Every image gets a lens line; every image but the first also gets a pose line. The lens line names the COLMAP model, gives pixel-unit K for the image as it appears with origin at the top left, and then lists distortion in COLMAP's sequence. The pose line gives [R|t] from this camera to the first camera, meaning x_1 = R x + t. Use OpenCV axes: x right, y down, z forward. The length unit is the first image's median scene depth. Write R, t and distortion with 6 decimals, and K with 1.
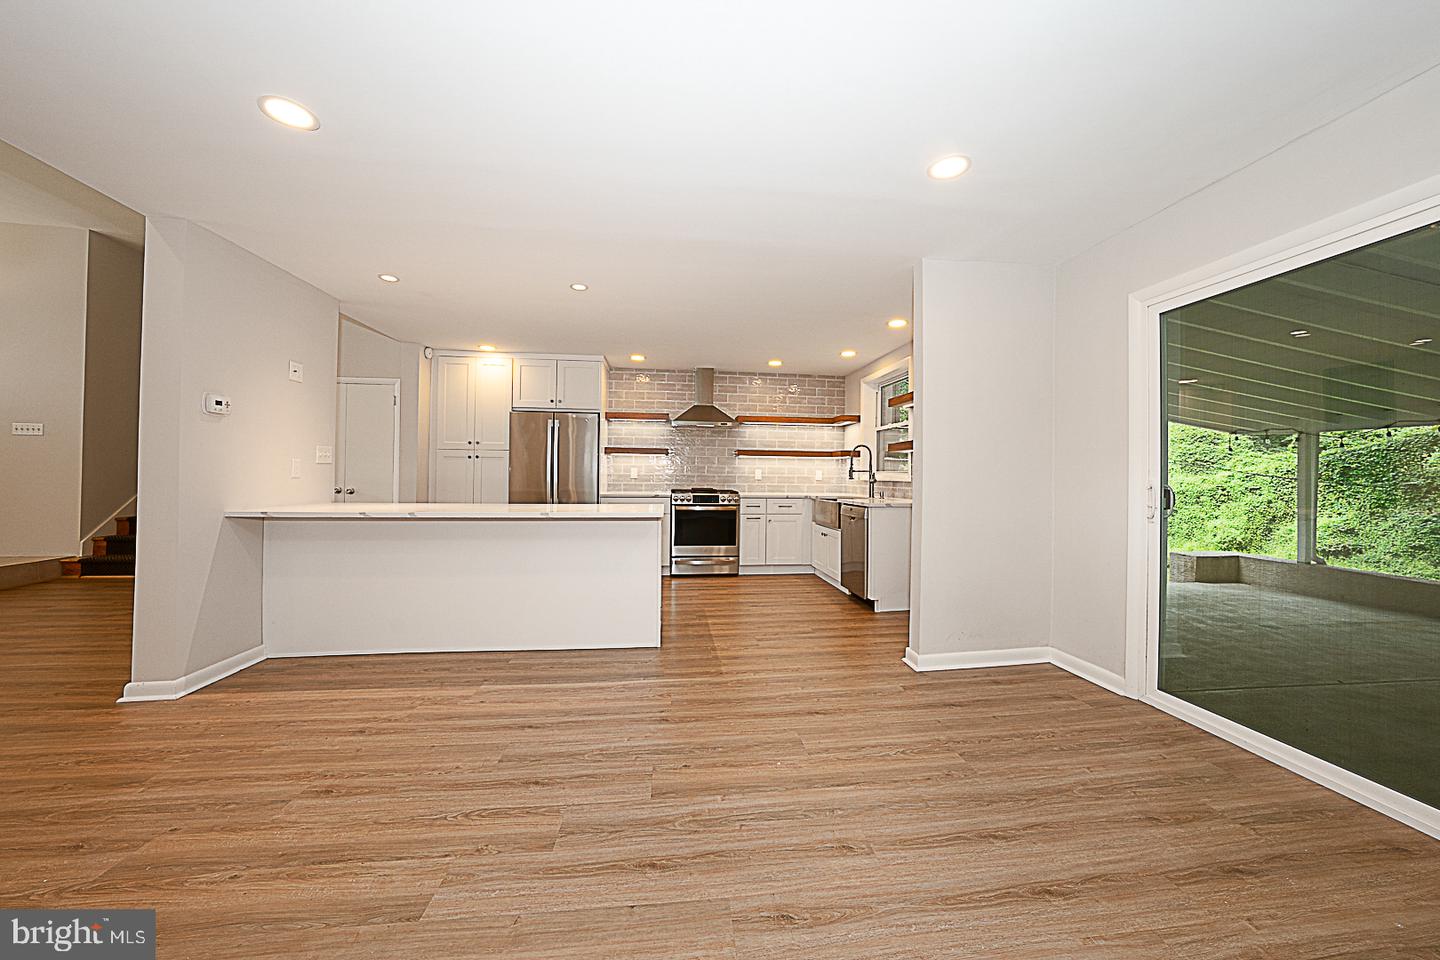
lens RADIAL K [[522.7, 0, 736.8], [0, 522.7, 473.1], [0, 0, 1]] dist [-0.020124, 0.000427]
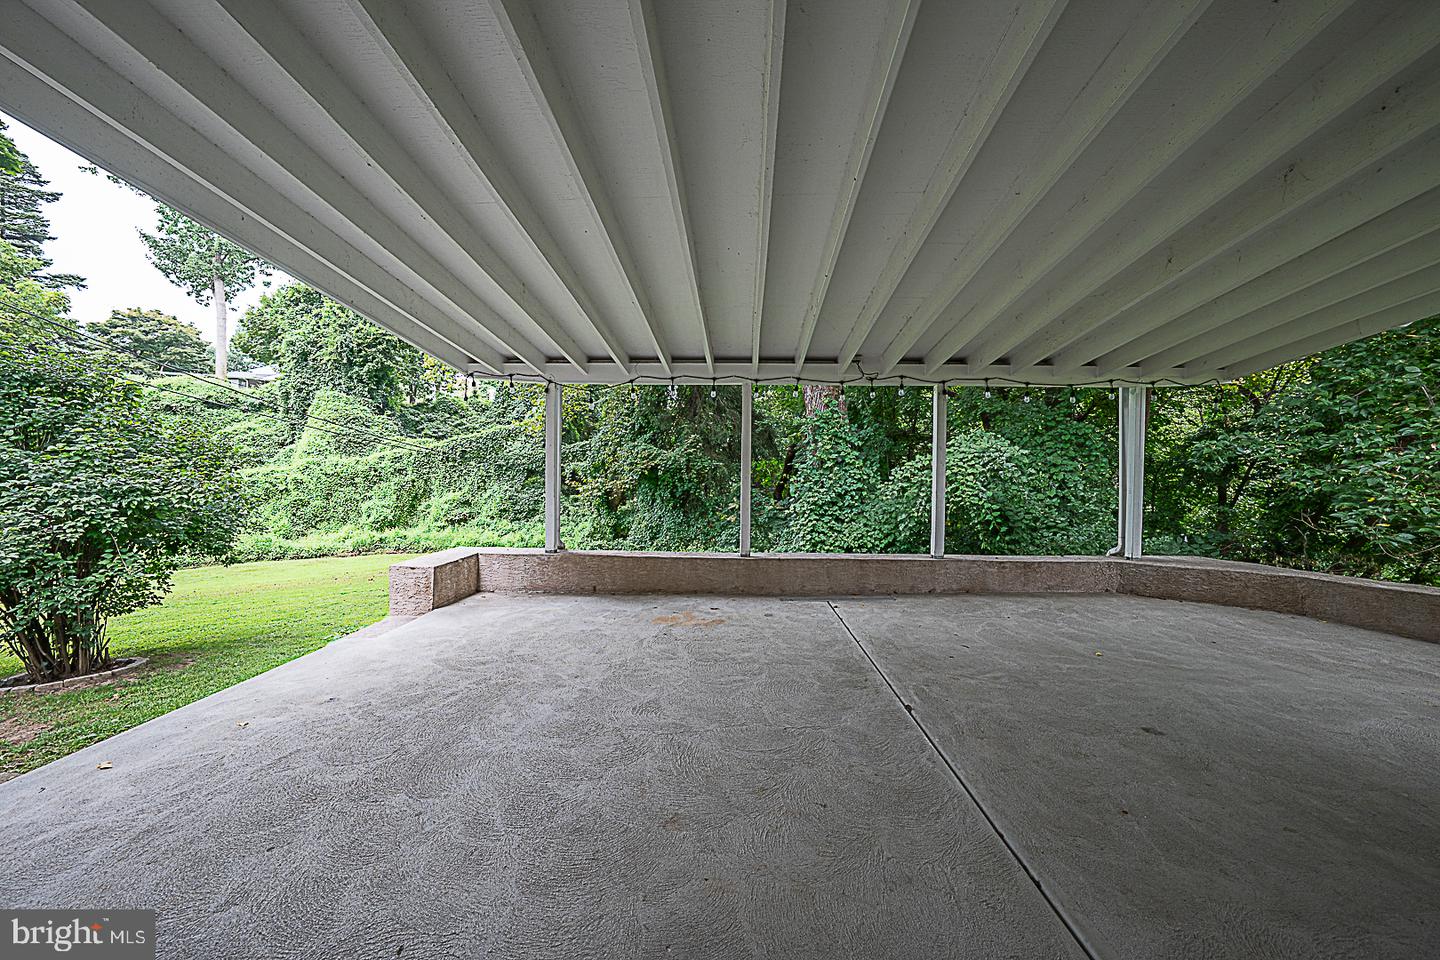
lens RADIAL K [[494.9, 0, 720.0], [0, 494.9, 480.0], [0, 0, 1]] dist [-0.023460, 0.004187]
pose [[0.173344, -0.031253, 0.984365, 0.107434], [-0.011500, 0.999364, 0.033754, 0.010139], [-0.984794, -0.017171, 0.172875, 0.158482]]
